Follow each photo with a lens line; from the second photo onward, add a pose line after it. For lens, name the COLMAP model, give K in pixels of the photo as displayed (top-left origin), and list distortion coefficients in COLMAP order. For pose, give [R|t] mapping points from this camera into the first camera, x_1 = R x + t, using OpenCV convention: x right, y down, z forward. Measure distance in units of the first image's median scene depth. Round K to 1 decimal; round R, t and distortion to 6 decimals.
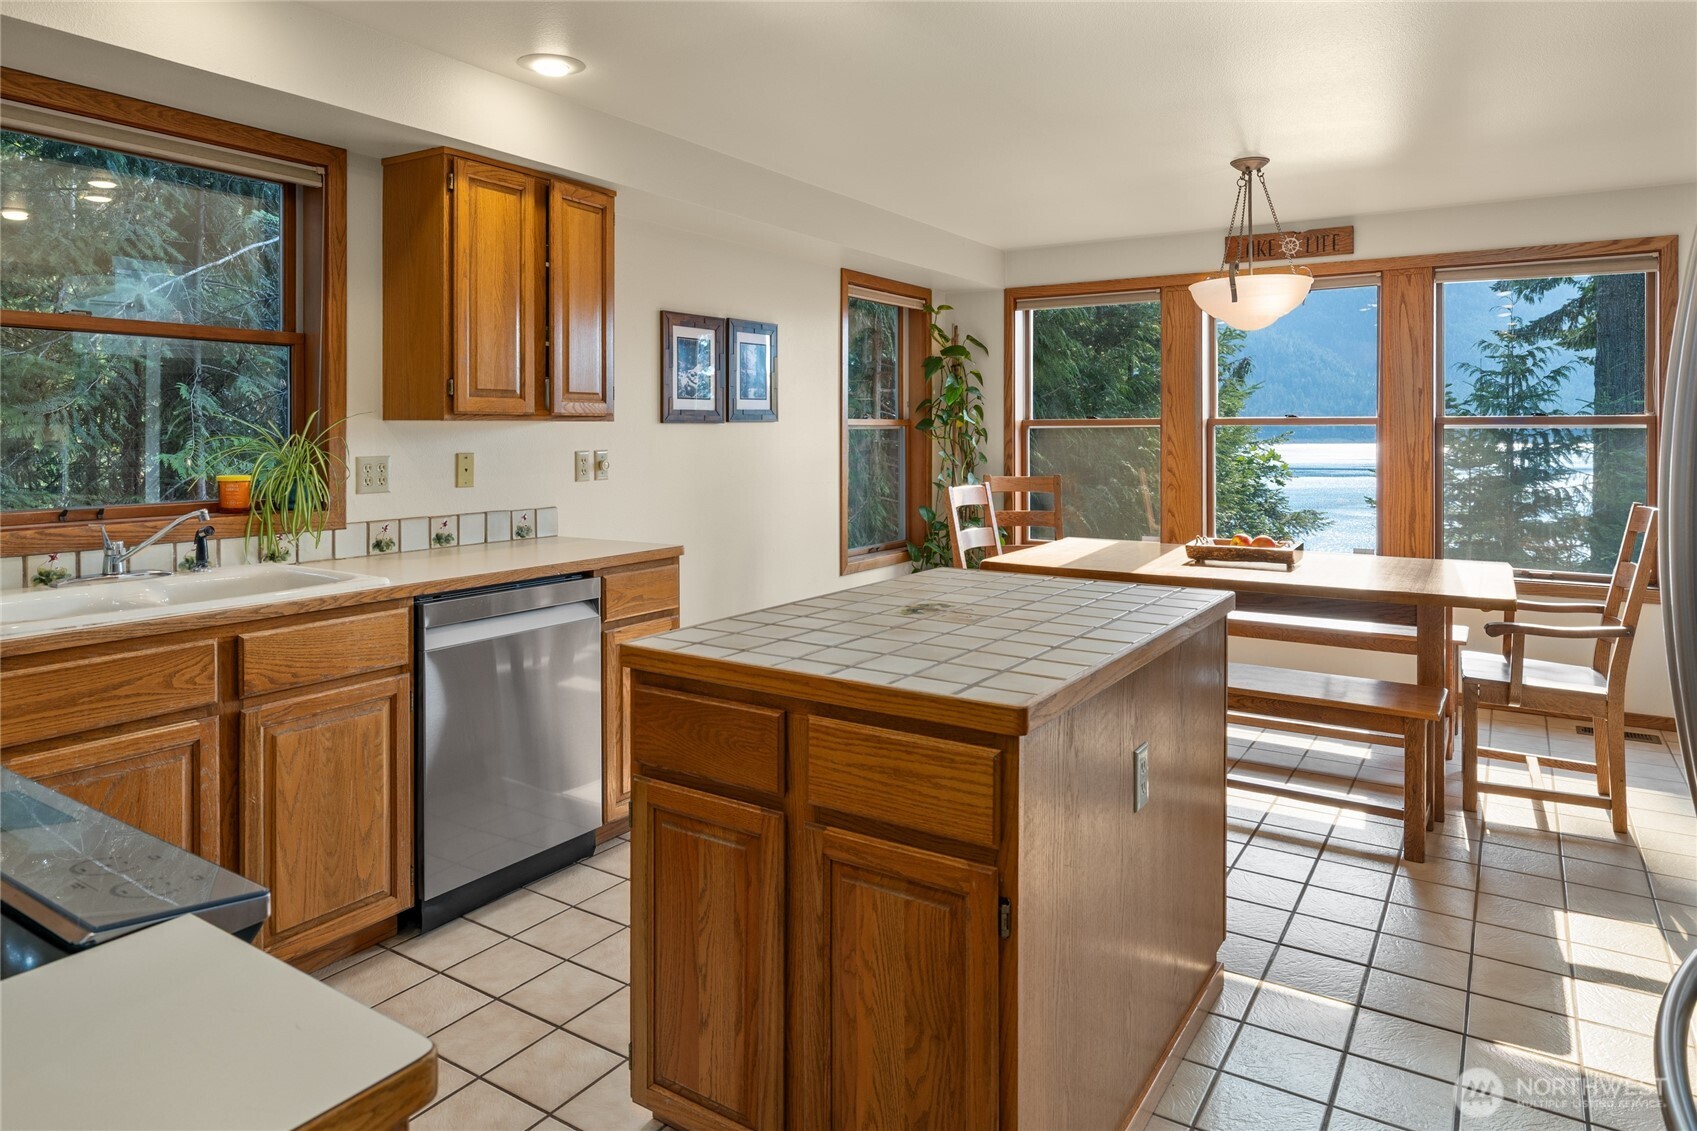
lens RADIAL K [[1044.7, 0, 849.7], [0, 1044.7, 433.1], [0, 0, 1]] dist [-0.004166, 0.004395]
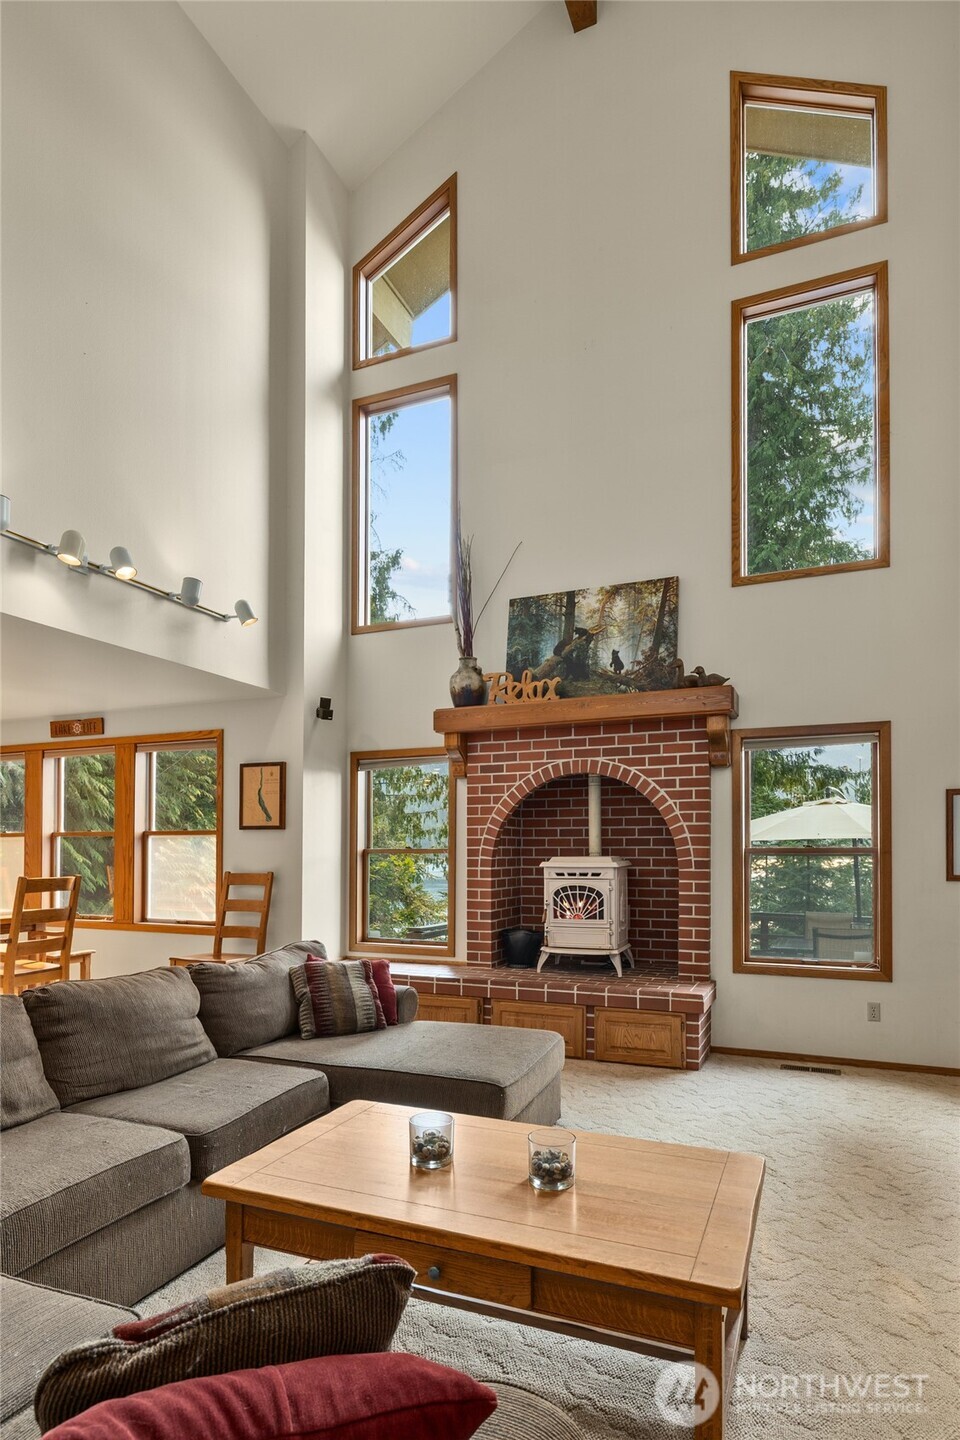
lens RADIAL K [[805.7, 0, 482.4], [0, 805.7, 844.4], [0, 0, 1]] dist [-0.001868, 0.002197]
pose [[0.987521, 0.002735, 0.157464, 1.193427], [-0.000772, 0.999921, -0.012525, 0.029411], [-0.157486, 0.012247, 0.987445, -0.509247]]
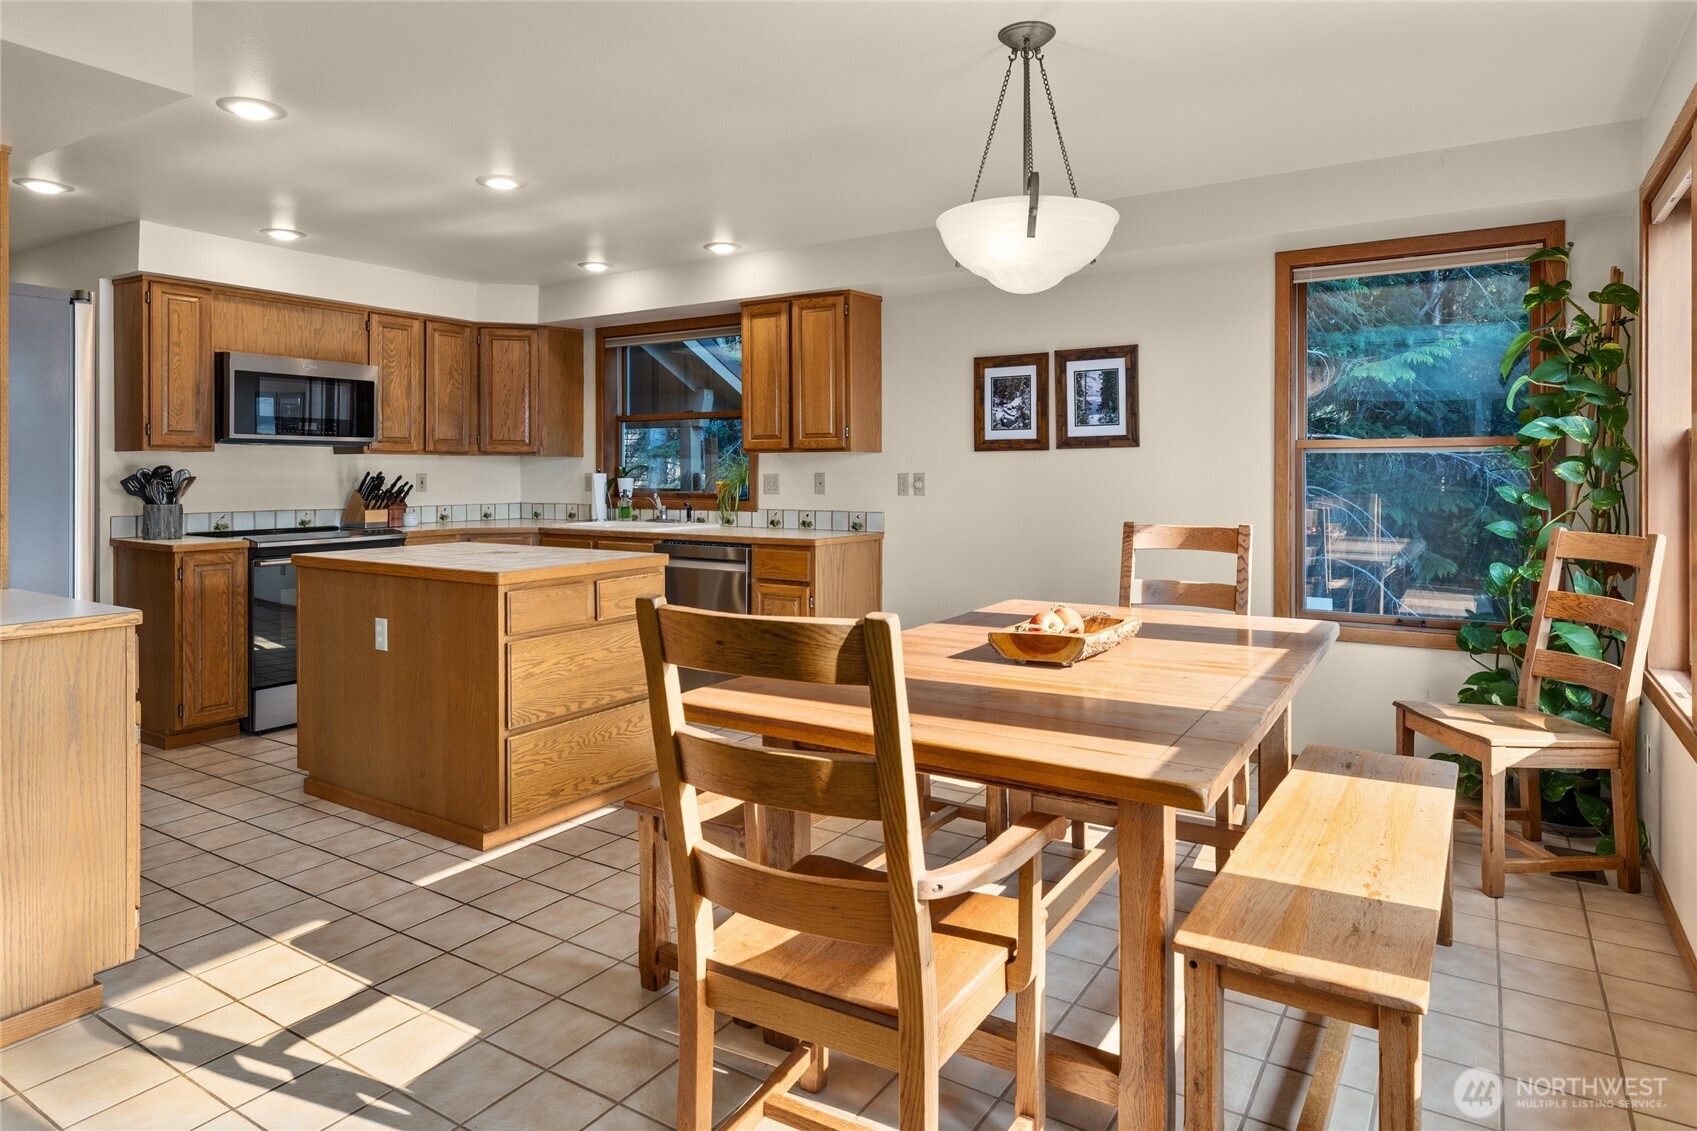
lens RADIAL K [[1017.8, 0, 858.6], [0, 1017.8, 478.2], [0, 0, 1]] dist [-0.002550, -0.000937]
pose [[0.007594, -0.000629, -0.999971, 0.955597], [-0.005367, 0.999985, -0.000670, 0.022002], [0.999957, 0.005372, 0.007590, 0.824860]]
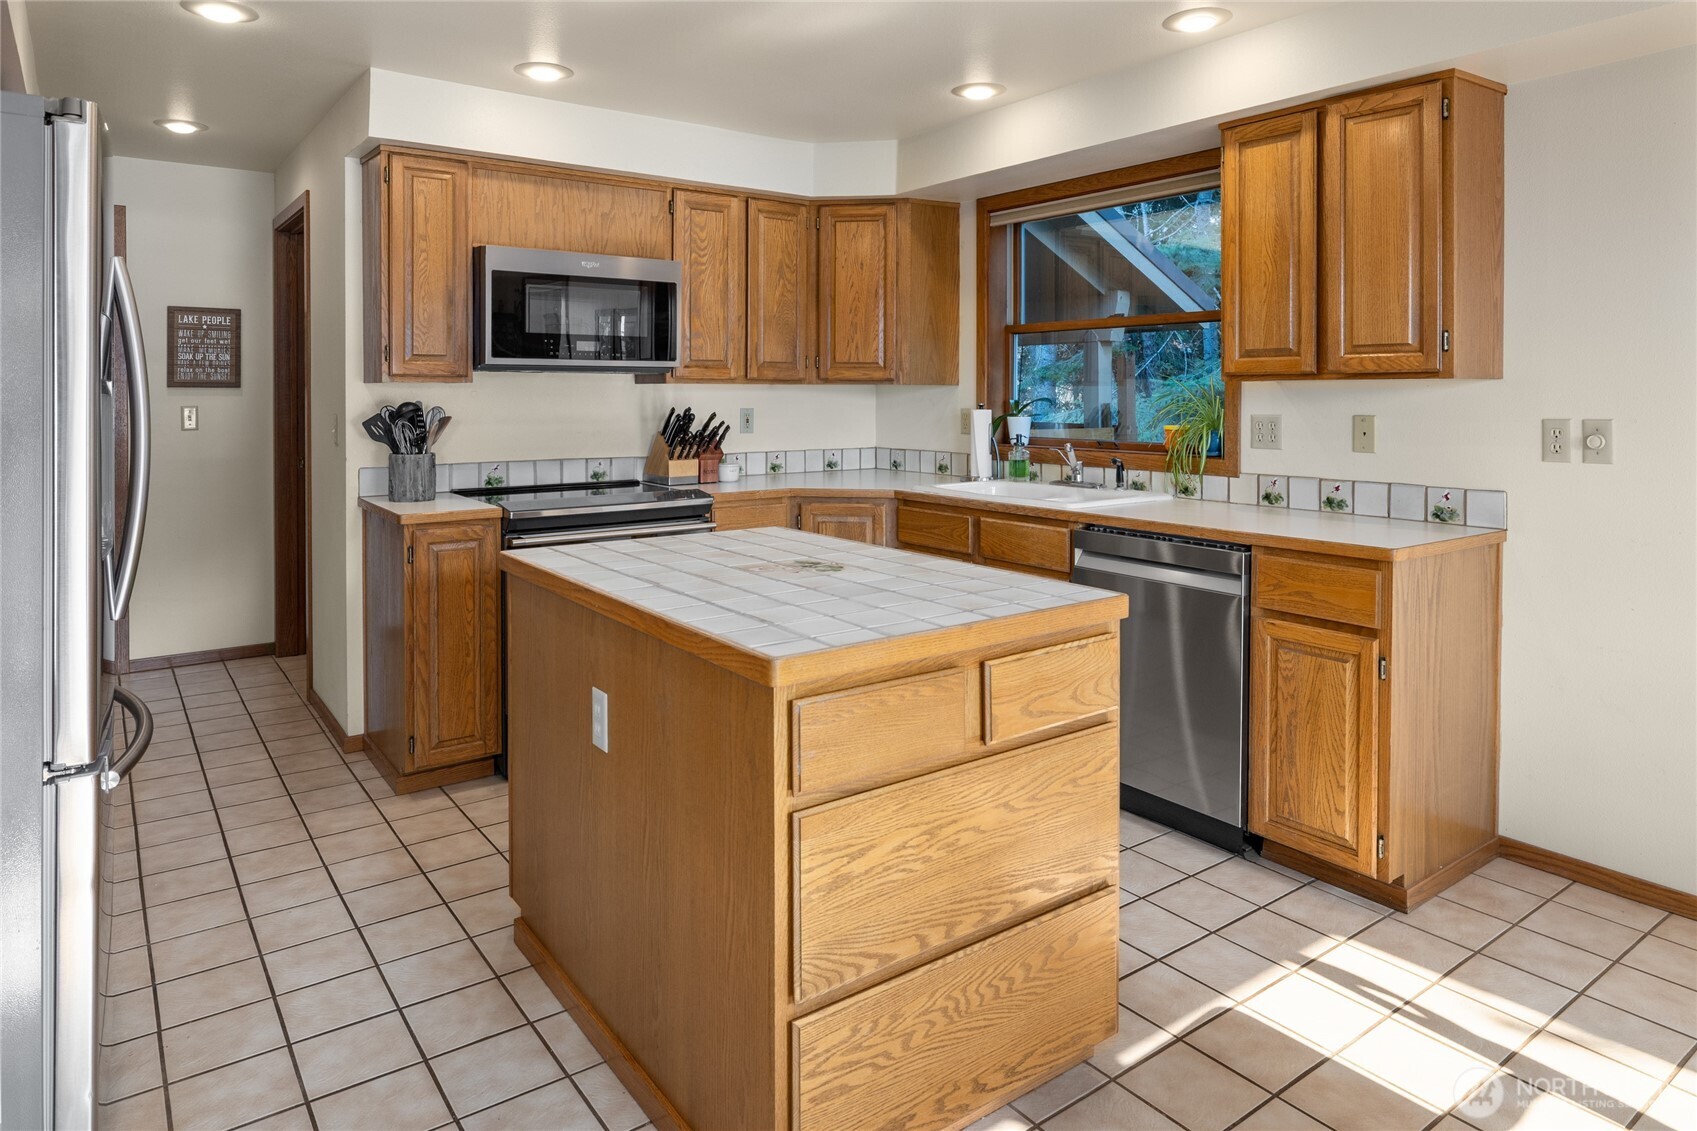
lens RADIAL K [[1044.7, 0, 846.8], [0, 1044.7, 405.2], [0, 0, 1]] dist [-0.004166, 0.004395]
pose [[-0.355937, 0.005081, -0.934496, 0.514449], [-0.007794, 0.999934, 0.008405, 0.004885], [0.934478, 0.010275, -0.355874, 0.709707]]
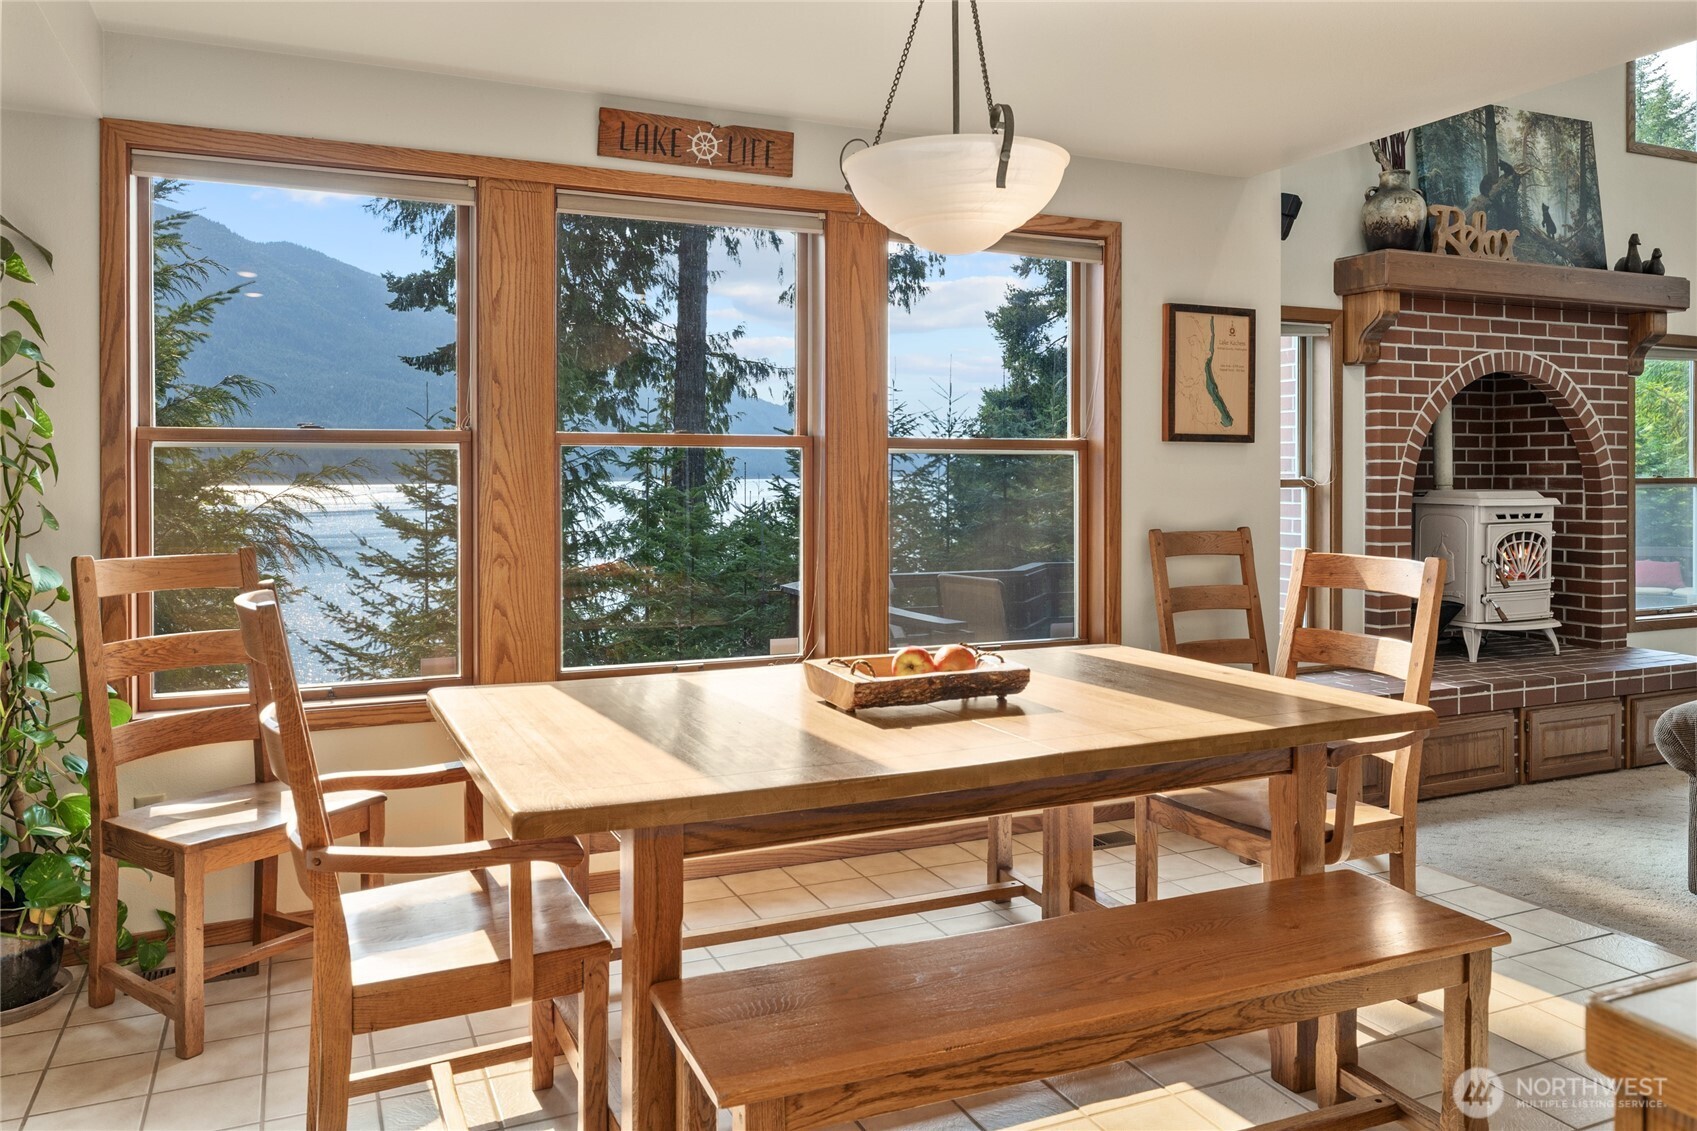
lens RADIAL K [[1222.8, 0, 836.3], [0, 1222.8, 478.6], [0, 0, 1]] dist [0.003914, -0.001864]
pose [[0.548607, -0.003276, 0.836074, -0.170379], [0.000379, 0.999993, 0.003670, 0.011932], [-0.836080, -0.001696, 0.548605, 0.768686]]
